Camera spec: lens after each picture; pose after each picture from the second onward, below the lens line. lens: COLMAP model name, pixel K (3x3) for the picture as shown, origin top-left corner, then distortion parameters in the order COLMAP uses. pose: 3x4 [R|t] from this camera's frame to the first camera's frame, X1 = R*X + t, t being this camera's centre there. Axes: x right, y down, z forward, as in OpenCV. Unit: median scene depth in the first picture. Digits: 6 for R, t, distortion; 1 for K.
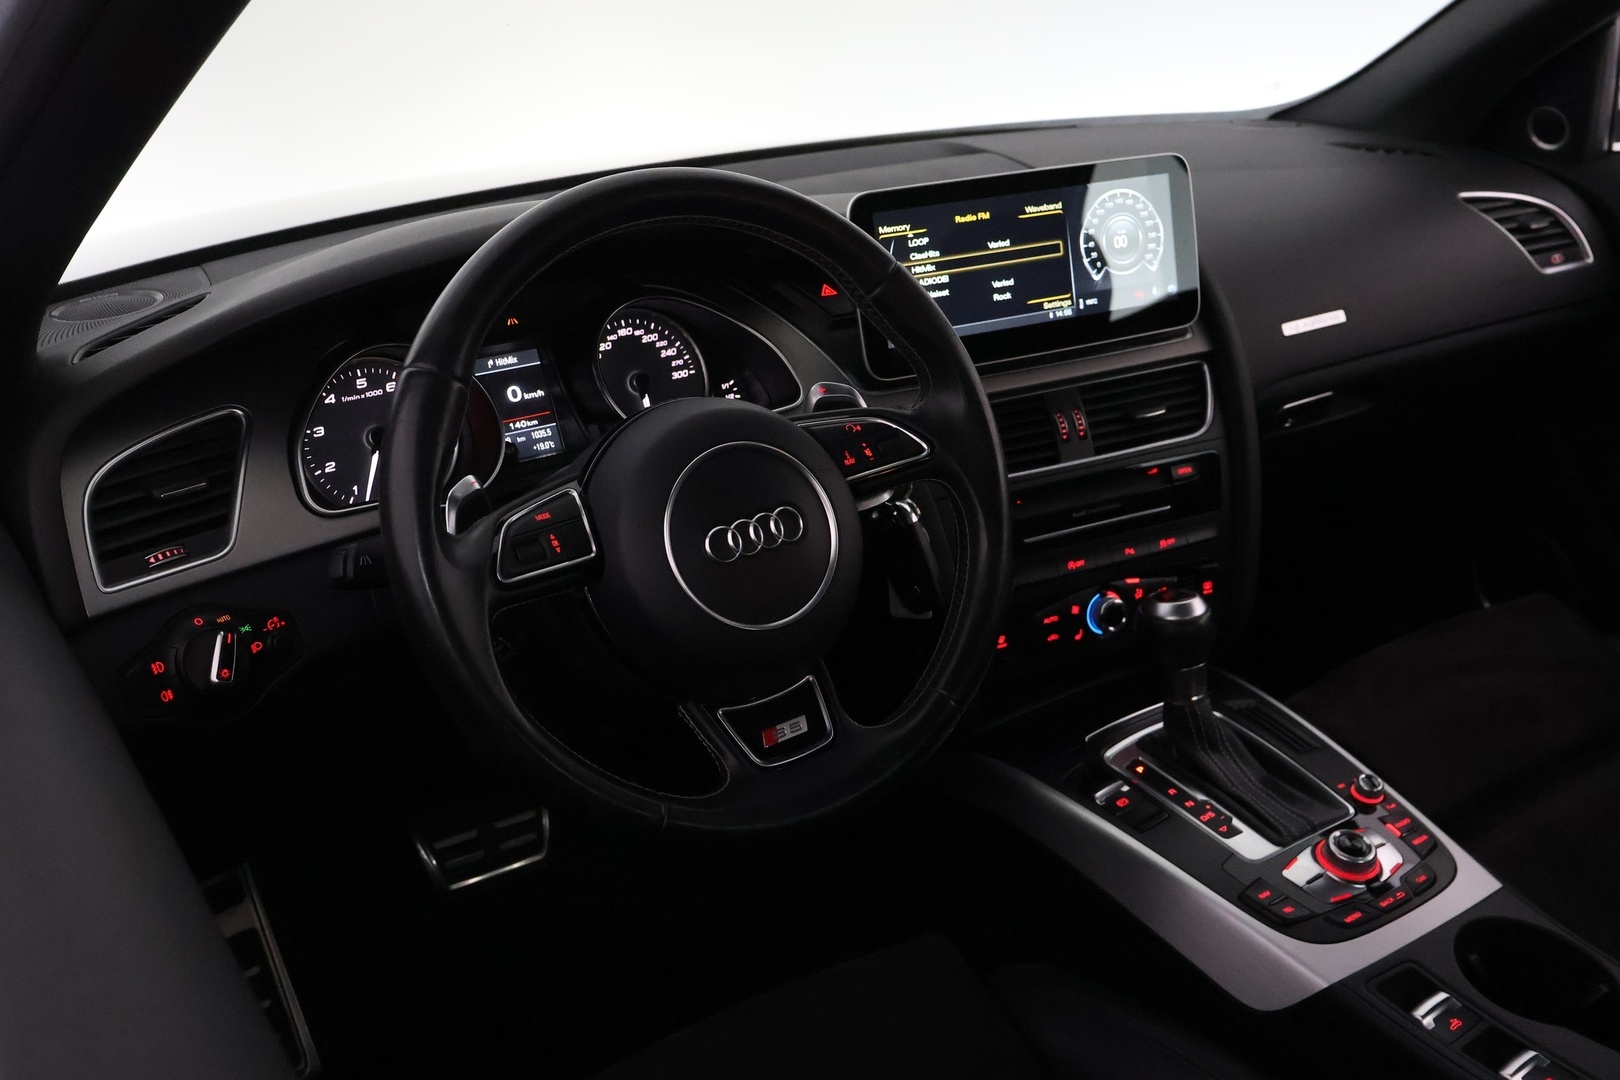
lens RADIAL K [[1567.6, 0, 801.1], [0, 1567.6, 543.2], [0, 0, 1]] dist [0.006765, 0.000000]
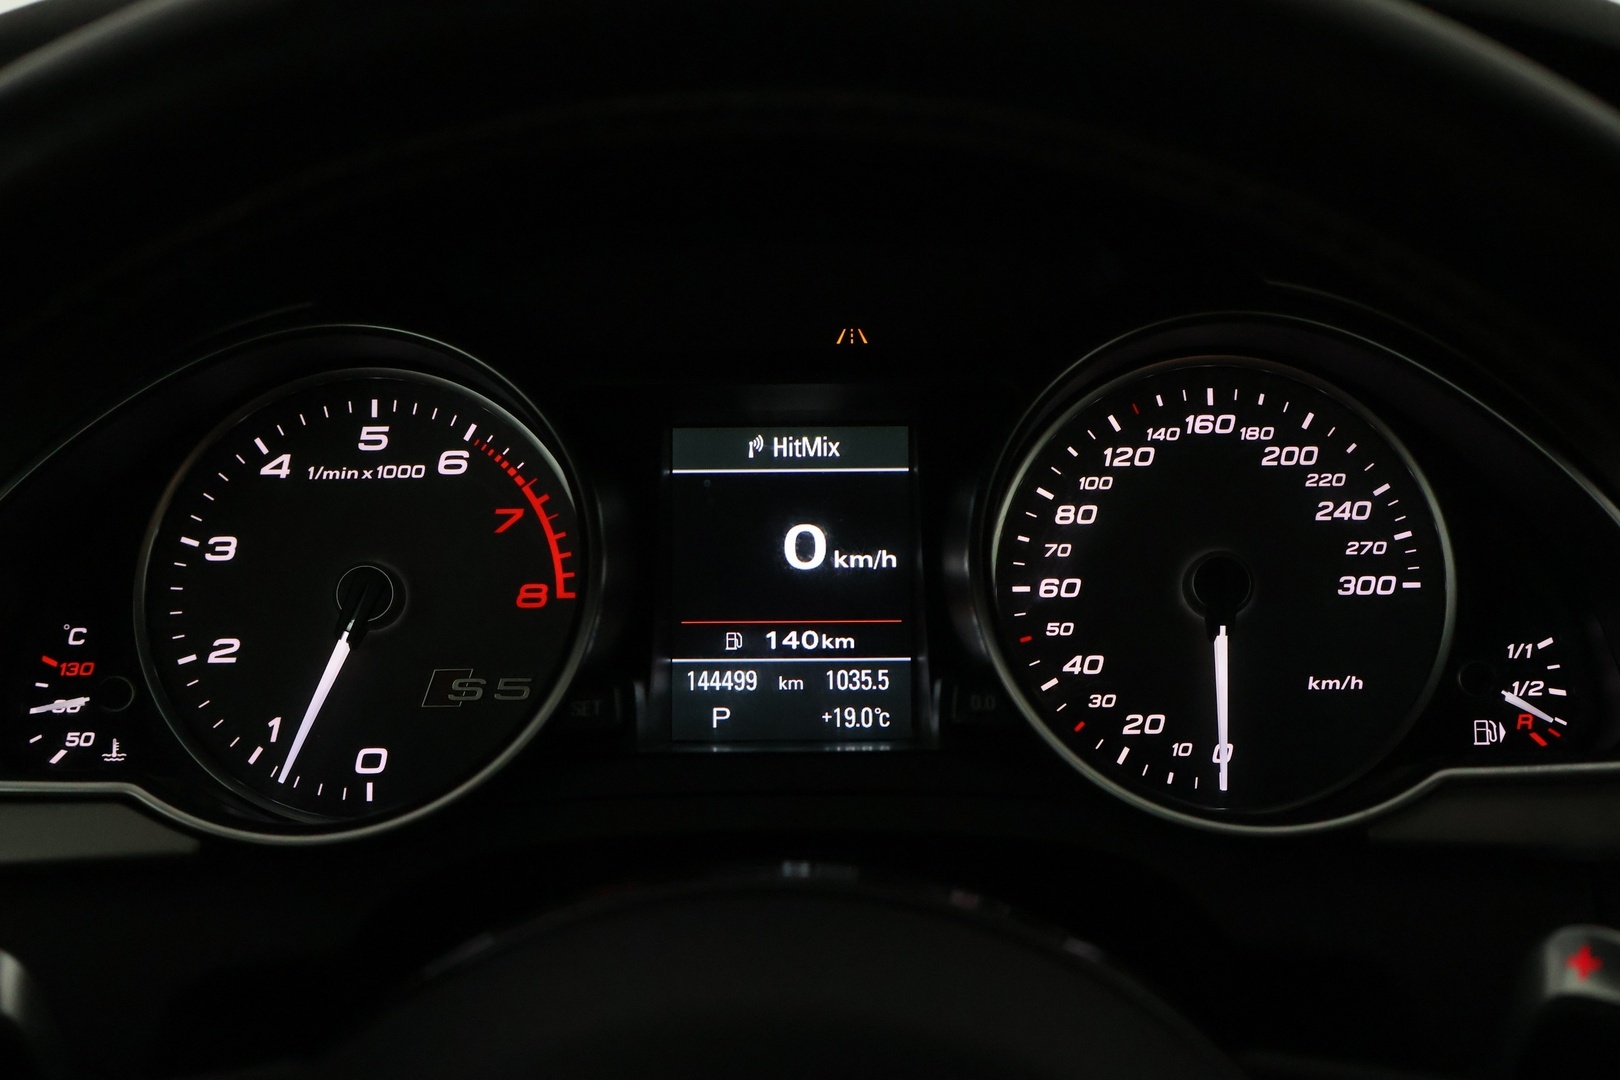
lens RADIAL K [[2322.1, 0, 809.8], [0, 2322.1, 539.1], [0, 0, 1]] dist [0.032212, 0.000000]
pose [[0.828607, 0.166537, -0.534486, 0.081452], [-0.226652, 0.972779, -0.048273, -0.073040], [0.511897, 0.161142, 0.843798, 0.581816]]
